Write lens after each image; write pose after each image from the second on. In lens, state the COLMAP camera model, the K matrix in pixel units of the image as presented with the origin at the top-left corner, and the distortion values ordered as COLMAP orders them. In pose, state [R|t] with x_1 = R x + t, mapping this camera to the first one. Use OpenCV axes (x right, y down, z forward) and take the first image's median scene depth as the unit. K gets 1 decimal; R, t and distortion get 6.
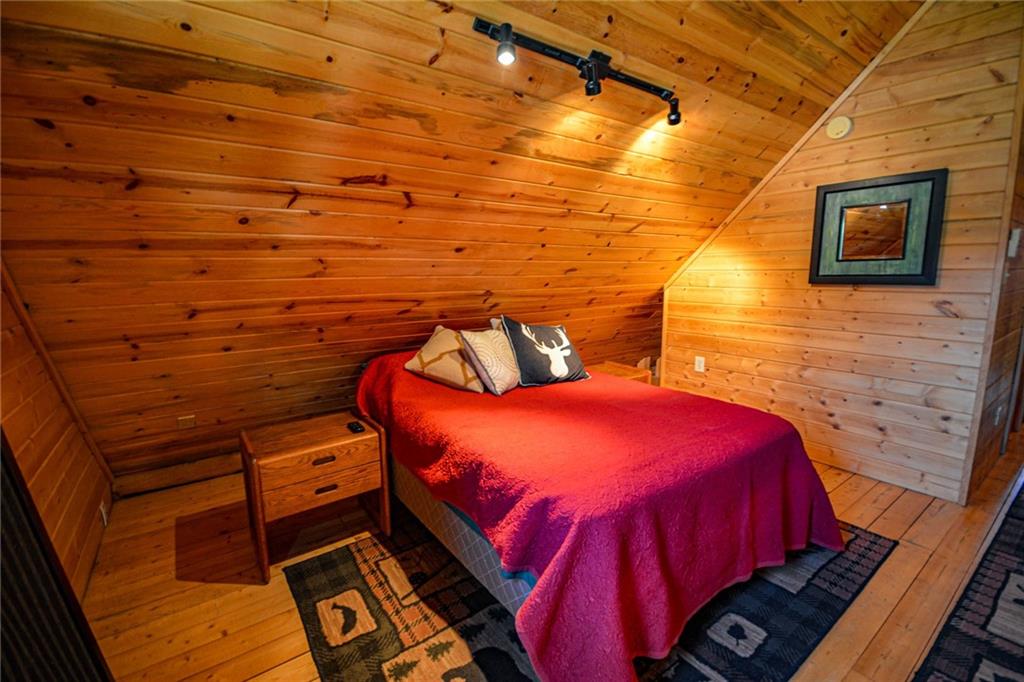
lens RADIAL K [[451.2, 0, 512.0], [0, 451.2, 343.3], [0, 0, 1]] dist [0.010523, -0.012792]
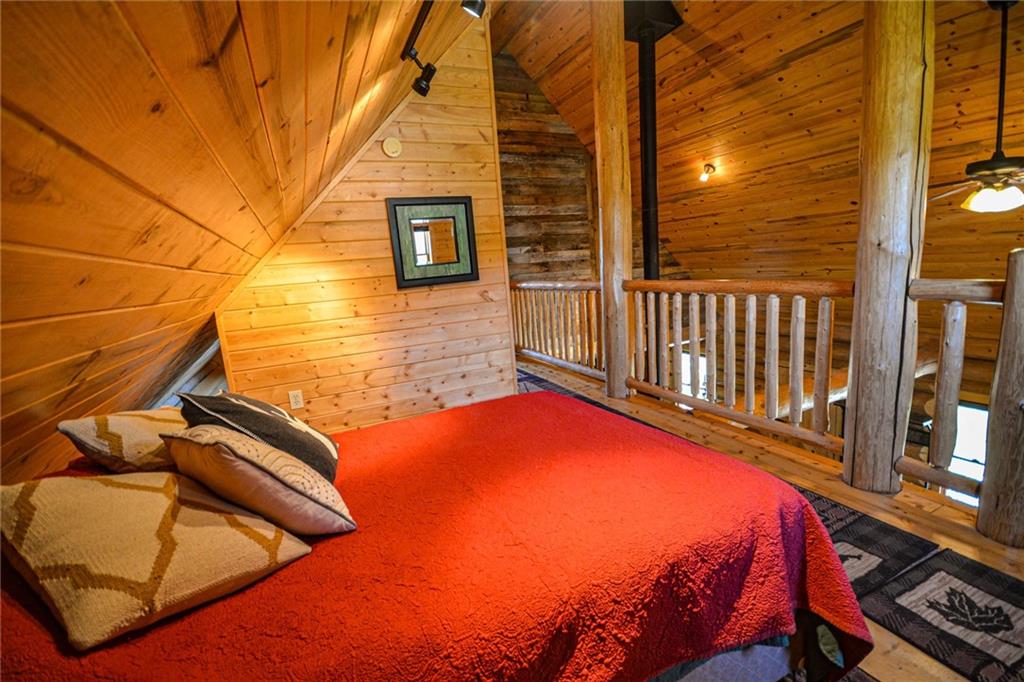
lens RADIAL K [[451.2, 0, 508.7], [0, 451.2, 337.3], [0, 0, 1]] dist [0.010523, -0.012792]
pose [[0.203054, -0.164005, 0.965335, -0.386955], [0.233468, 0.965548, 0.114933, -0.092884], [-0.950927, 0.202038, 0.234349, 0.595274]]
